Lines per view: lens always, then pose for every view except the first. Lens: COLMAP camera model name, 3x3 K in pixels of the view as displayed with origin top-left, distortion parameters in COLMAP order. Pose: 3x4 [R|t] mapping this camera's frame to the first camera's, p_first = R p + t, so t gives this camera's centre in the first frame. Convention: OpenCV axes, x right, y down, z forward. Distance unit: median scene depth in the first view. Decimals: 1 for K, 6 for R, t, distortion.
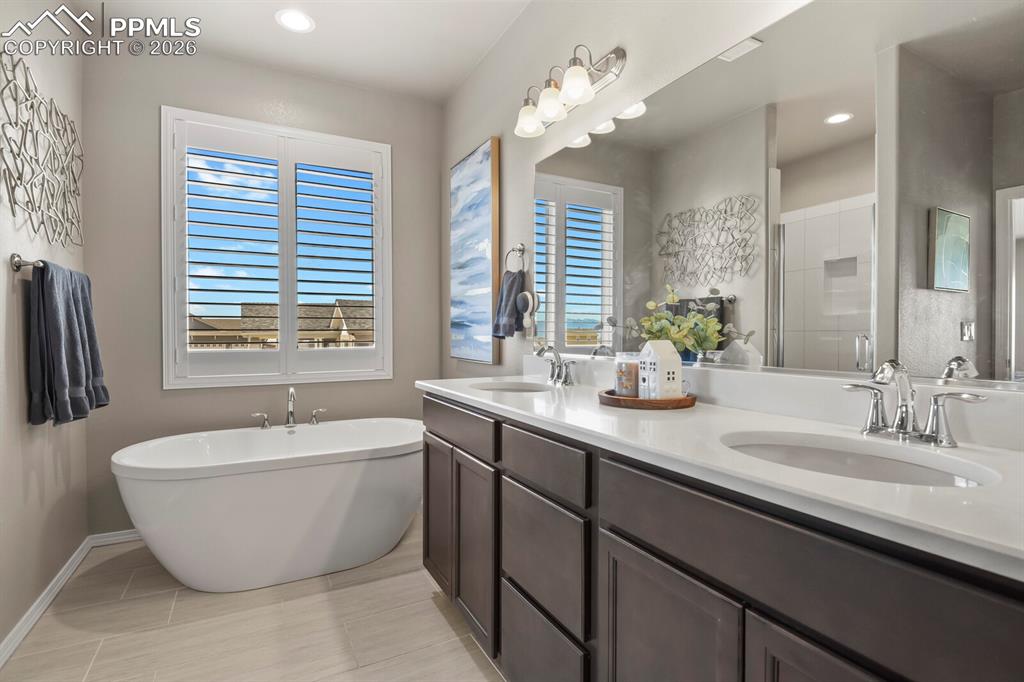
lens RADIAL K [[496.8, 0, 512.8], [0, 496.8, 340.6], [0, 0, 1]] dist [-0.001752, -0.000851]
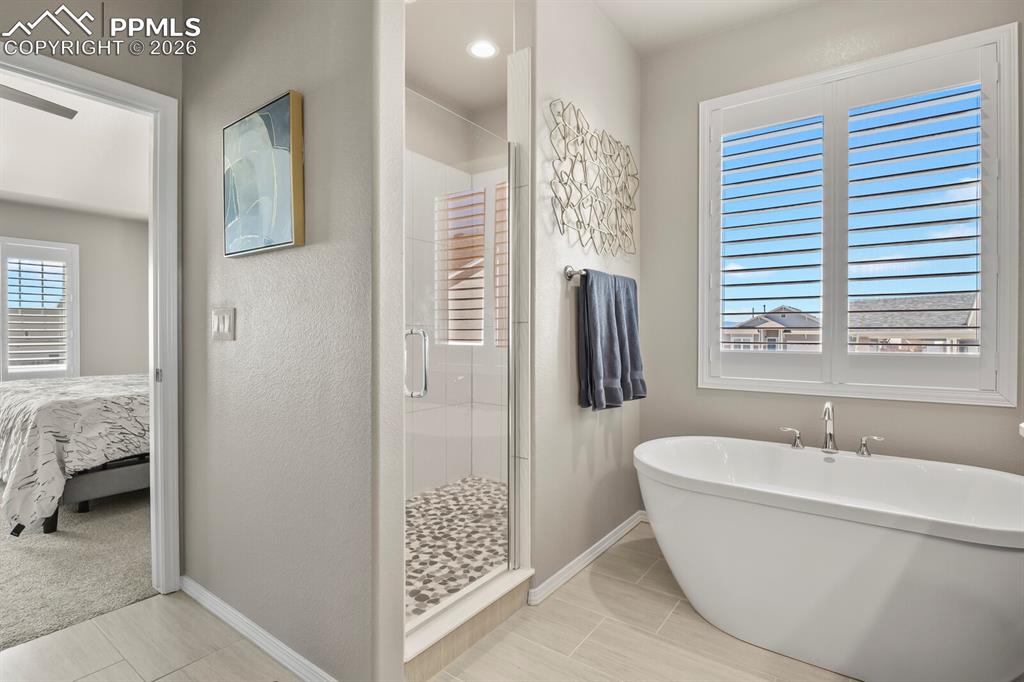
lens RADIAL K [[496.8, 0, 513.0], [0, 496.8, 340.6], [0, 0, 1]] dist [-0.001752, -0.000851]
pose [[0.444277, 0.014124, -0.895778, 0.028541], [-0.014383, 0.999859, 0.008632, 0.000523], [0.895774, 0.009049, 0.444418, 0.281451]]
